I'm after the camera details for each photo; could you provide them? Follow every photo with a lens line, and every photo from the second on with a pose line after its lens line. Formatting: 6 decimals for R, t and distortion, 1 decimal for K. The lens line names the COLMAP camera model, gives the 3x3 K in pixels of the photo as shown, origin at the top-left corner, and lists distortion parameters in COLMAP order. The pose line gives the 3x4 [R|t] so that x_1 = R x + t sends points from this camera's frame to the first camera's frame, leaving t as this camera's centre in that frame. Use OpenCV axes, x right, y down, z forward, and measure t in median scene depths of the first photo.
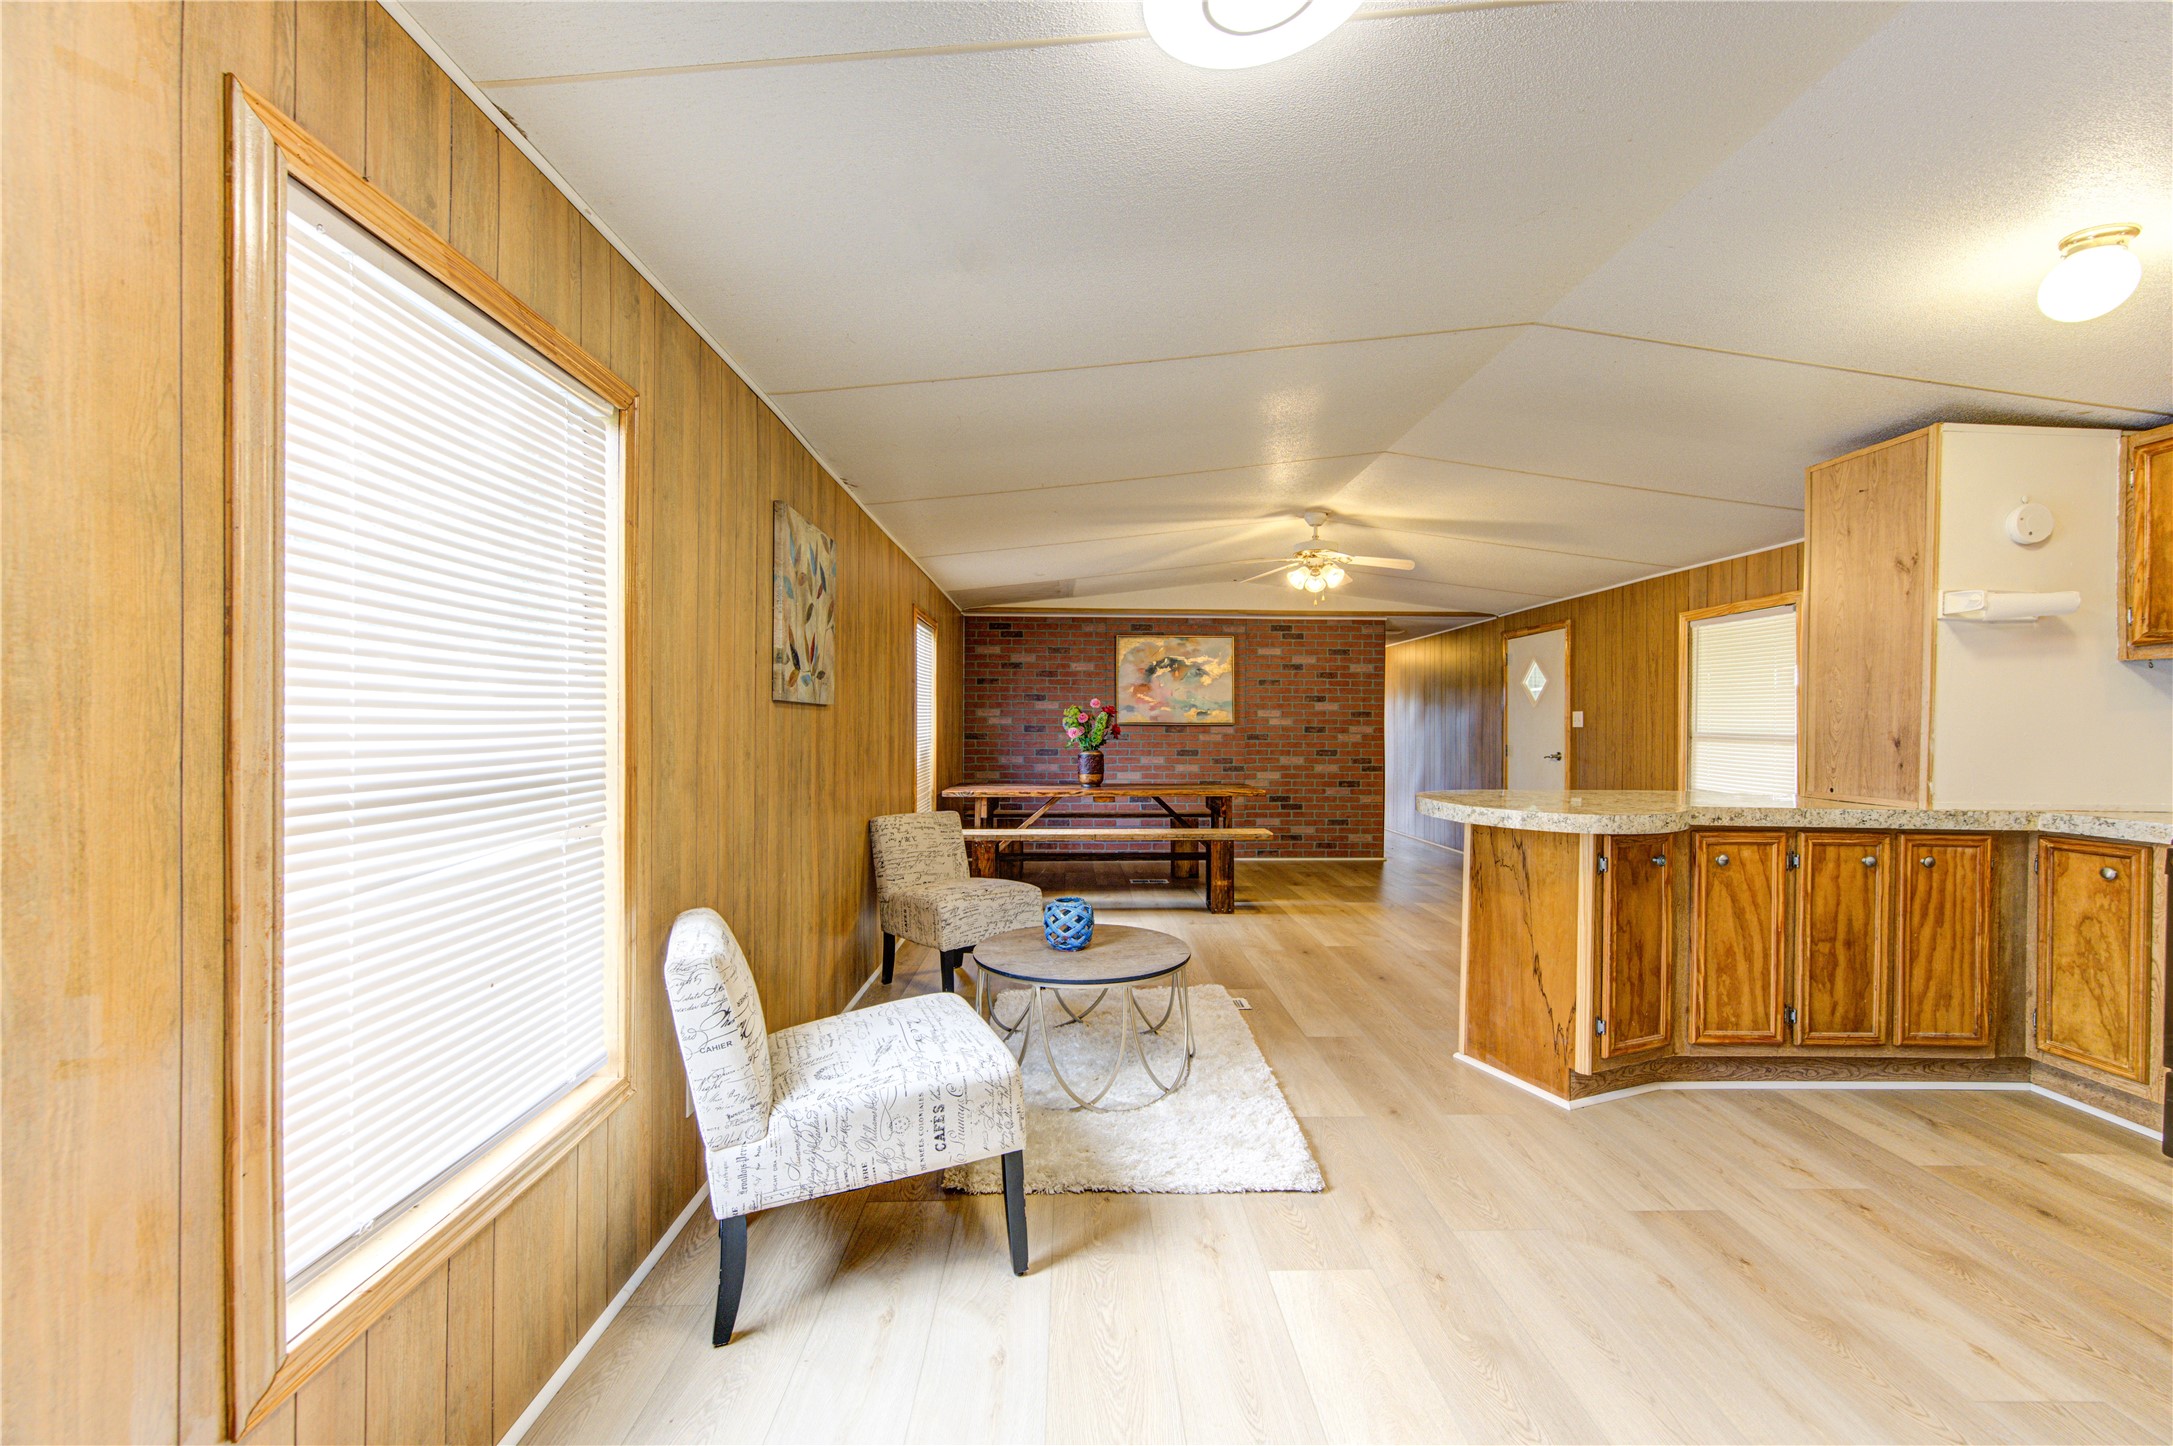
lens RADIAL K [[849.4, 0, 1094.7], [0, 849.4, 731.2], [0, 0, 1]] dist [-0.000402, -0.000342]
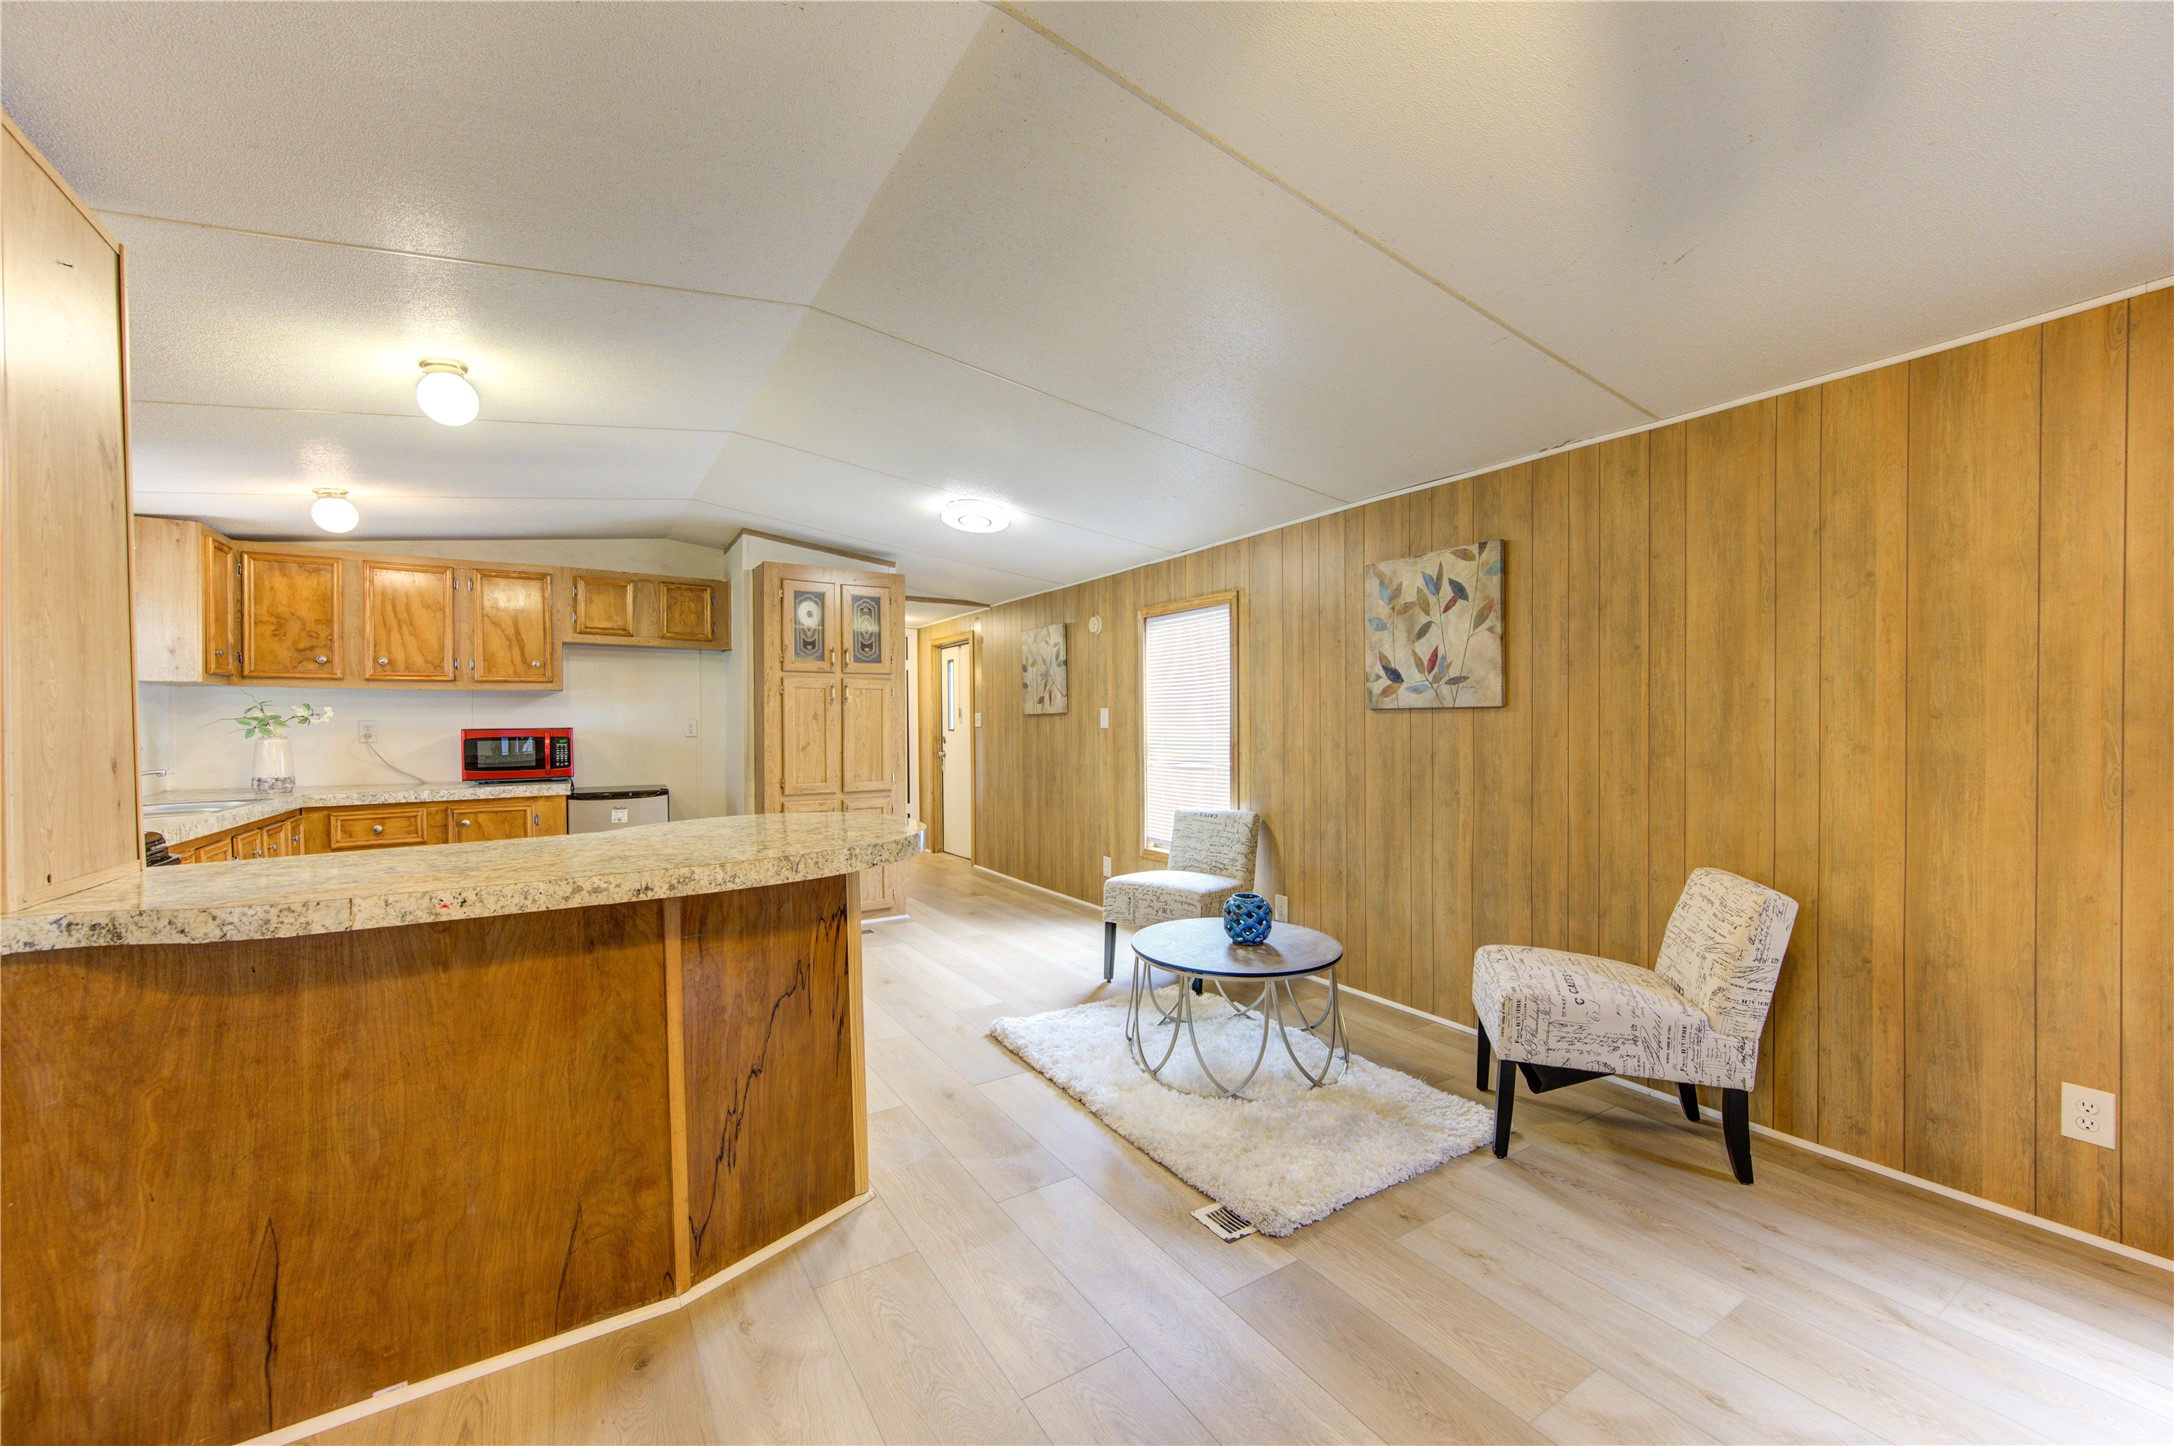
lens RADIAL K [[848.1, 0, 1094.7], [0, 848.1, 729.0], [0, 0, 1]] dist [0.000167, 0.000220]
pose [[-0.858309, 0.005905, -0.513099, 0.660927], [-0.000624, 0.999921, 0.012552, -0.018663], [0.513132, 0.011094, -0.858238, 1.790671]]
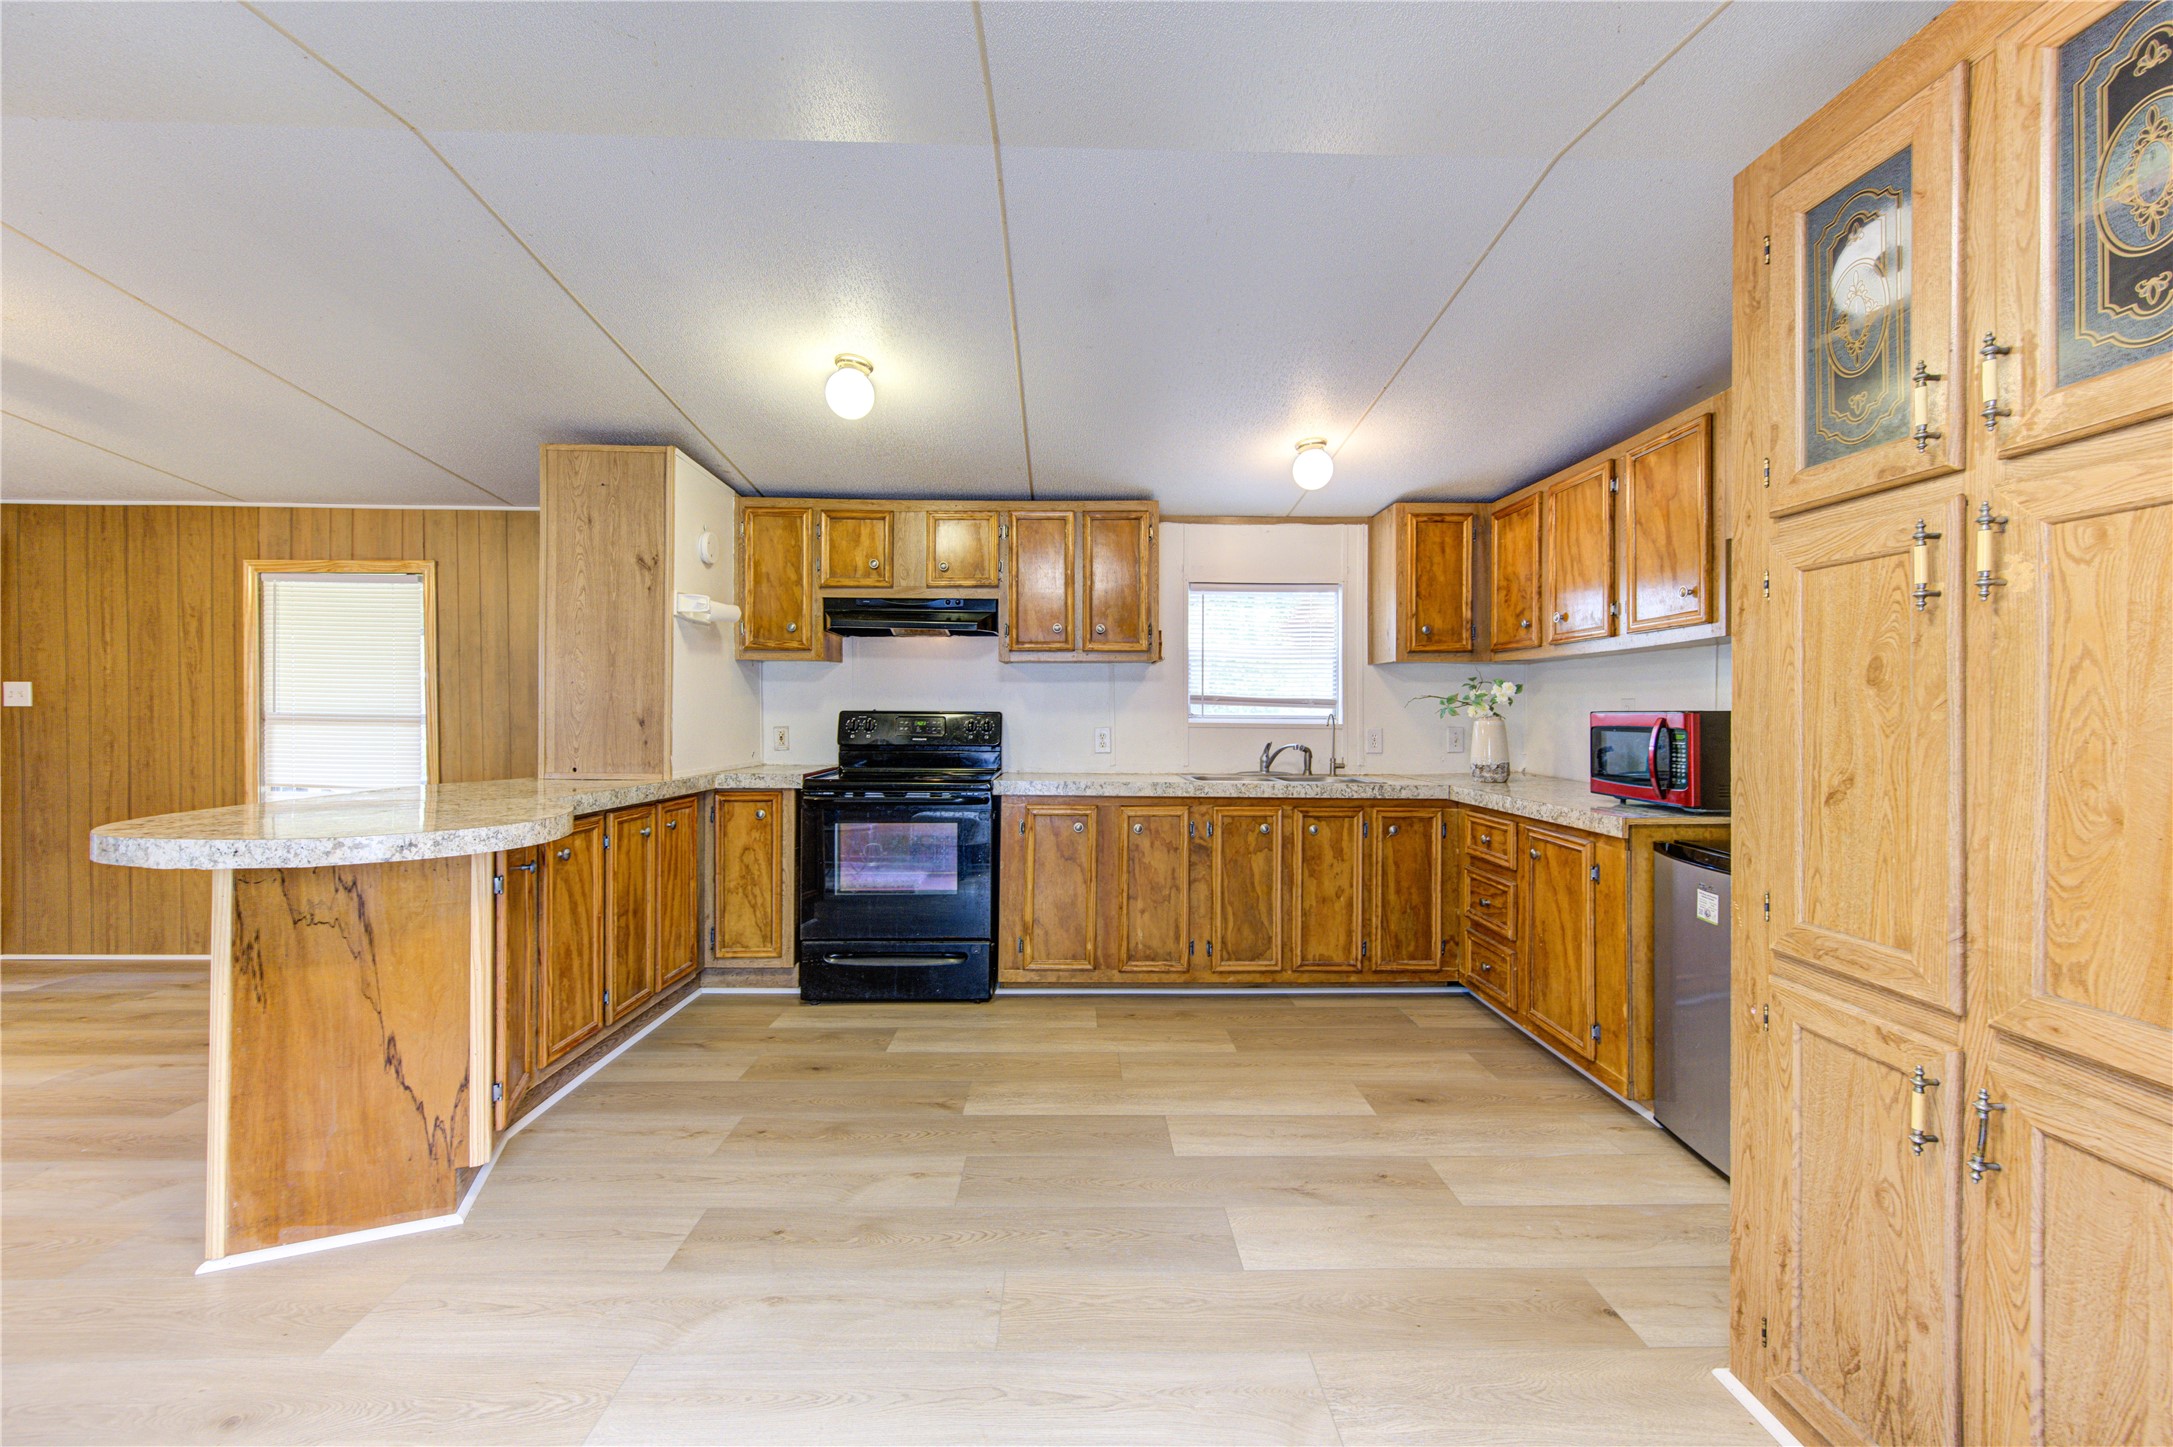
lens RADIAL K [[851.7, 0, 1092.5], [0, 851.7, 715.0], [0, 0, 1]] dist [-0.001419, -0.000360]
pose [[-0.001570, -0.011914, 0.999928, -0.166384], [0.003209, 0.999924, 0.011919, -0.006983], [-0.999994, 0.003228, -0.001531, 0.403759]]
